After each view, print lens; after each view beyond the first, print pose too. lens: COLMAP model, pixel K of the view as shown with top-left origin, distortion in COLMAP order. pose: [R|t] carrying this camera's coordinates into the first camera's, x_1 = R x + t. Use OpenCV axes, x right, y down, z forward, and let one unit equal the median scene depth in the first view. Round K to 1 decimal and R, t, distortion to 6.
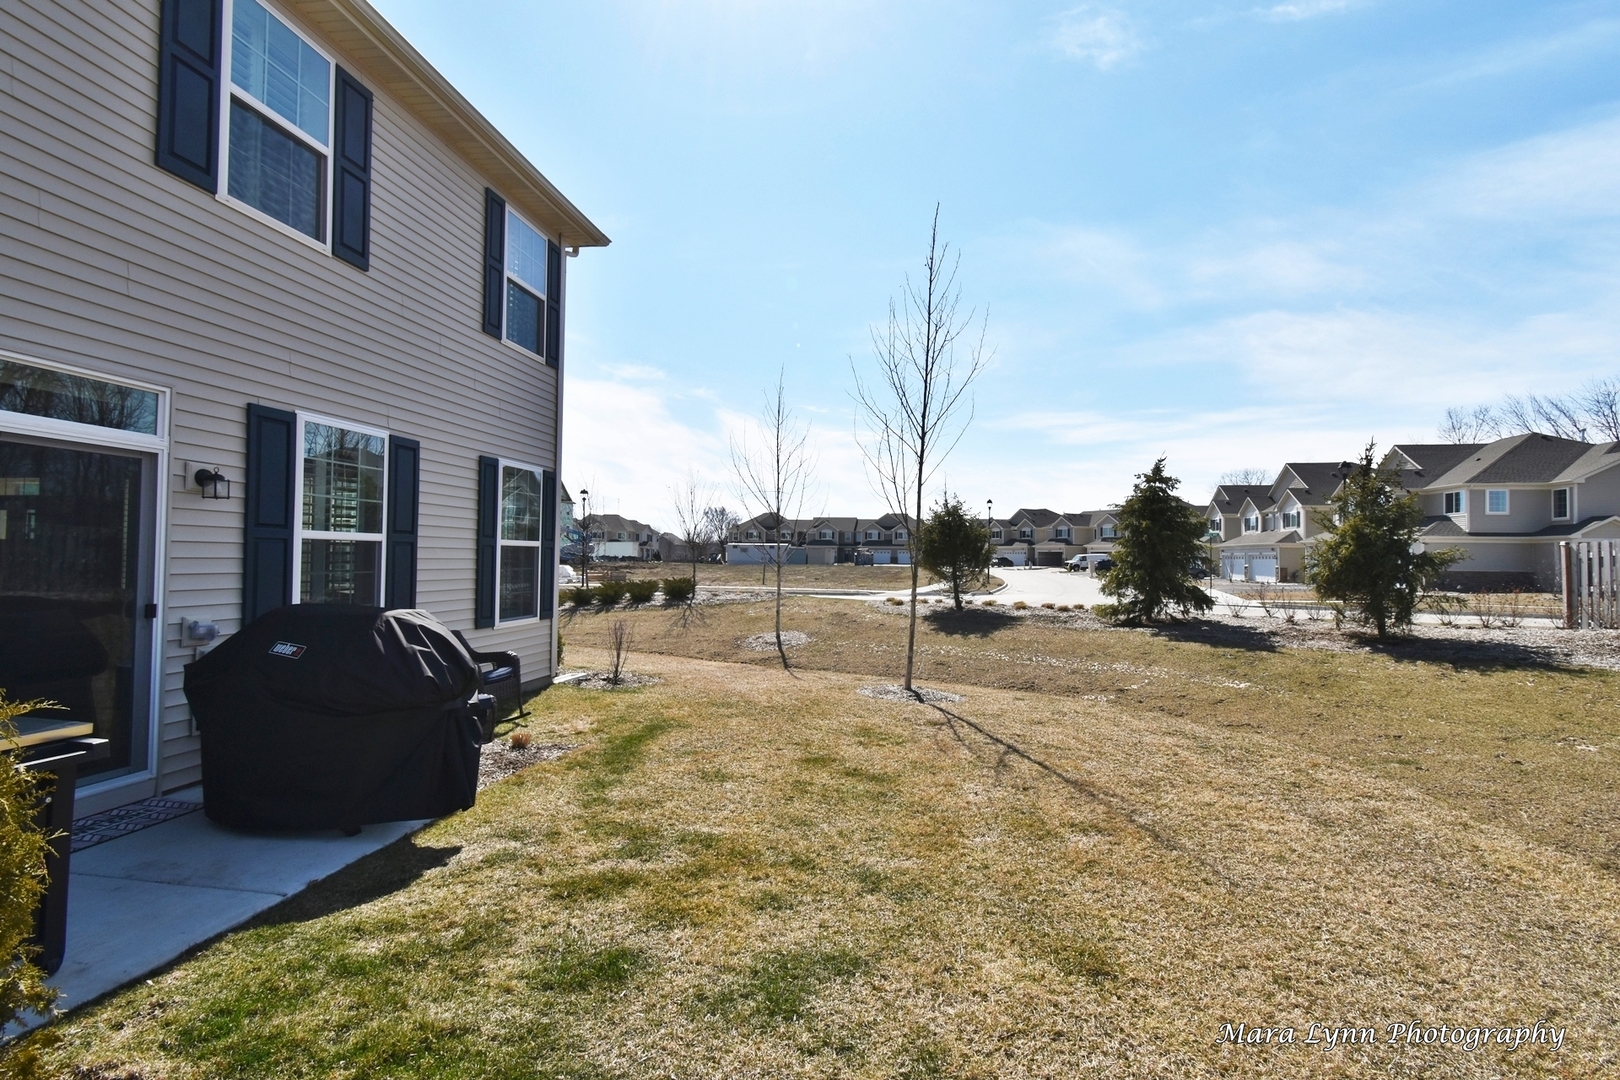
lens RADIAL K [[714.0, 0, 817.9], [0, 714.0, 547.1], [0, 0, 1]] dist [-0.010245, 0.000127]
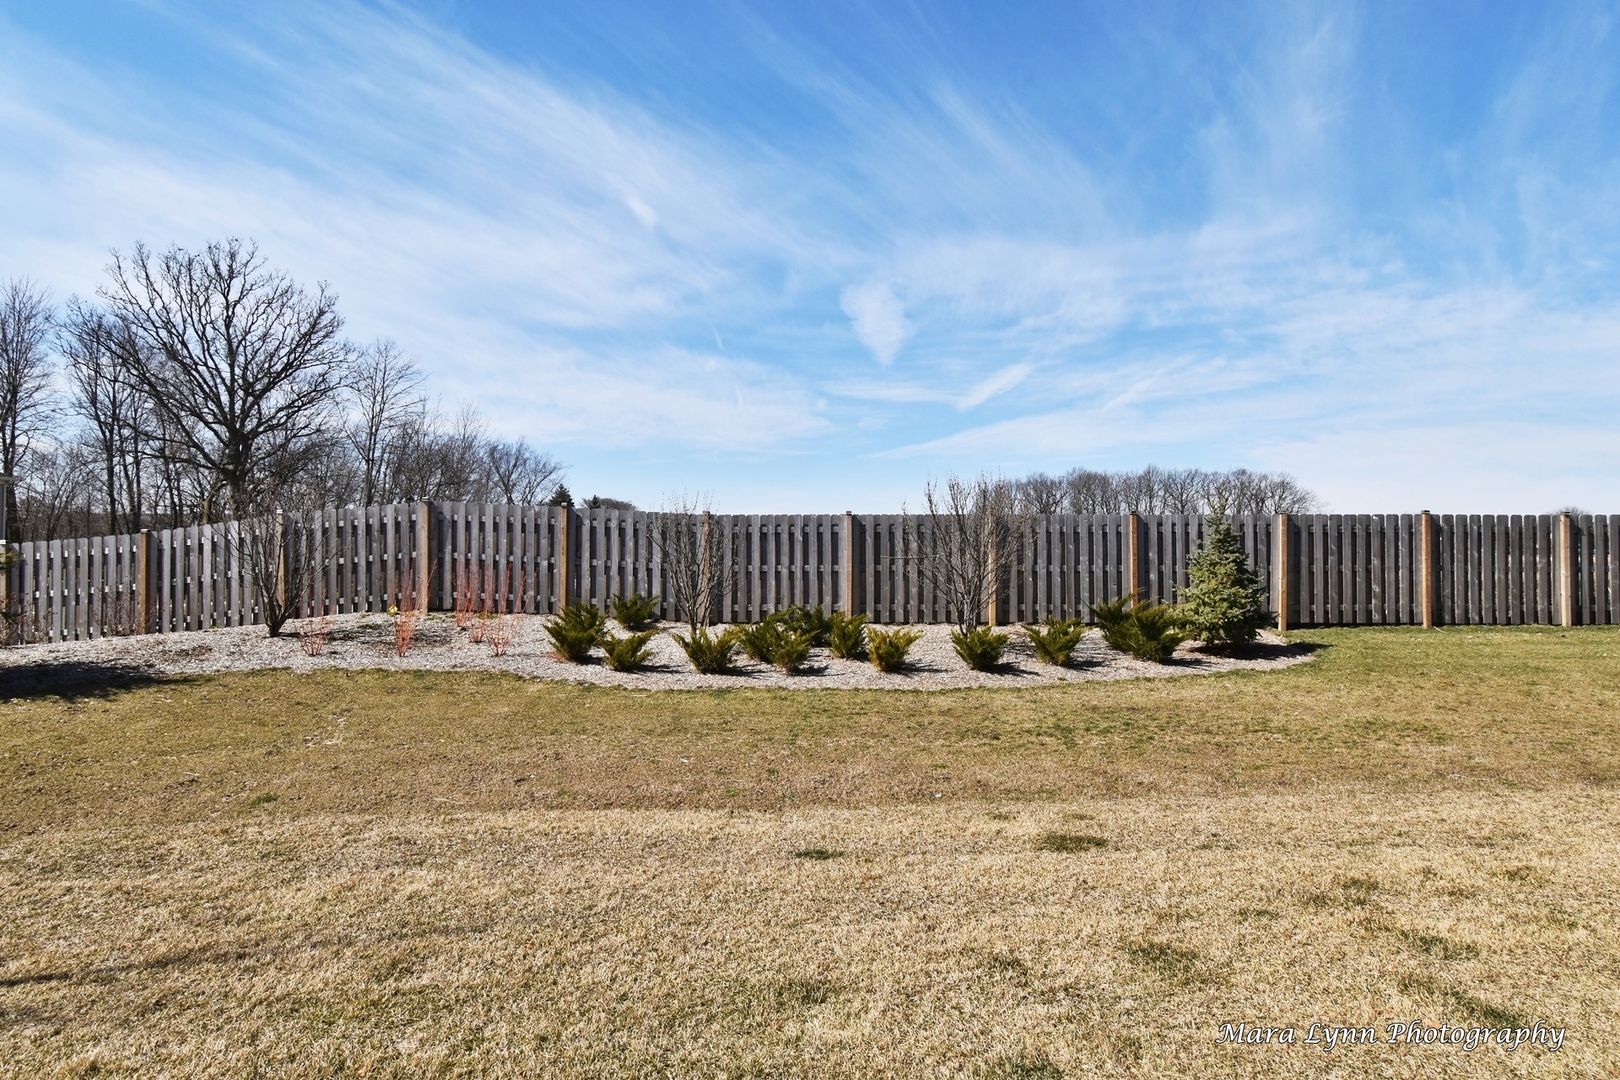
lens RADIAL K [[925.8, 0, 814.7], [0, 925.8, 552.6], [0, 0, 1]] dist [-0.002567, -0.001338]
pose [[-0.160386, 0.007958, 0.987022, -0.253535], [-0.016218, 0.999811, -0.010697, 0.006585], [-0.986921, -0.017723, -0.160226, 0.364957]]
